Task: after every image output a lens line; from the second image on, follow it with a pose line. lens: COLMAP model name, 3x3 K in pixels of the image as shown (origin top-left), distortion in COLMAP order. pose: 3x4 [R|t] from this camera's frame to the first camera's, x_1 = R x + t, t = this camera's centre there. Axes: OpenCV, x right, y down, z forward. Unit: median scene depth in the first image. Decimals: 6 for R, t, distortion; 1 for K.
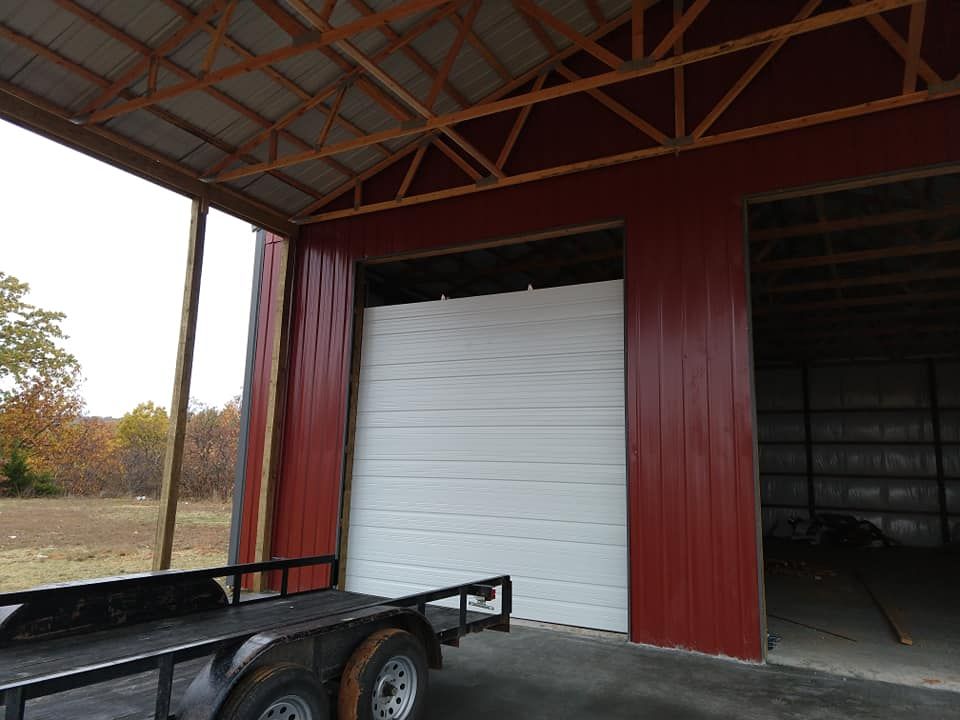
lens RADIAL K [[705.1, 0, 478.7], [0, 705.1, 349.8], [0, 0, 1]] dist [0.021060, 0.012170]
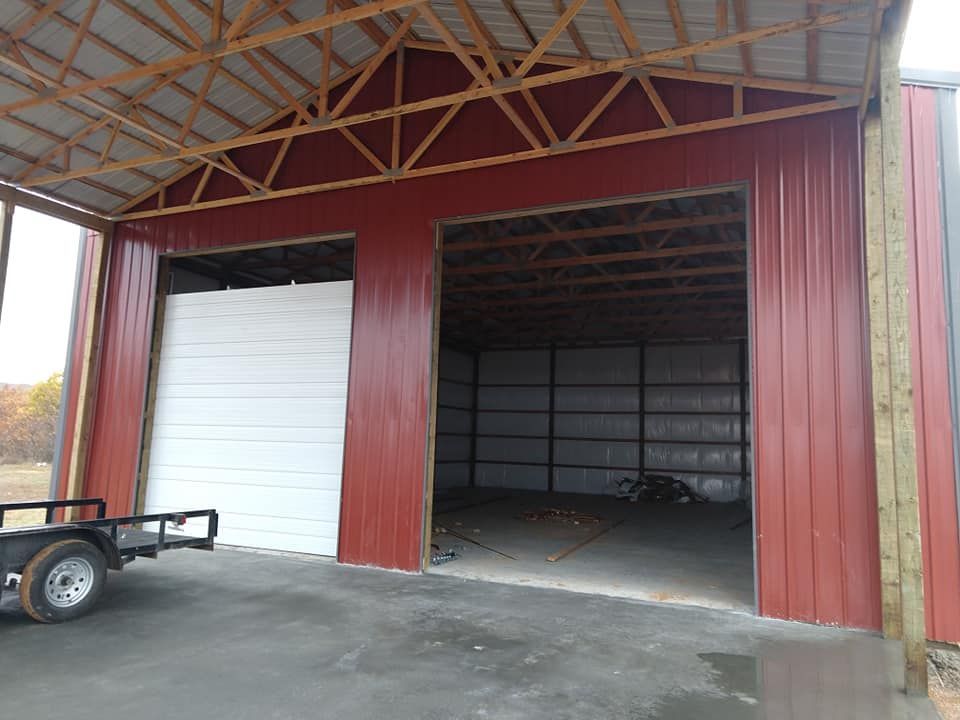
lens RADIAL K [[705.1, 0, 478.7], [0, 705.1, 349.8], [0, 0, 1]] dist [0.021060, 0.012170]
pose [[0.997511, 0.012091, 0.069466, 0.299903], [-0.014980, 0.999037, 0.041227, -0.028158], [-0.068900, -0.042165, 0.996732, -0.234952]]
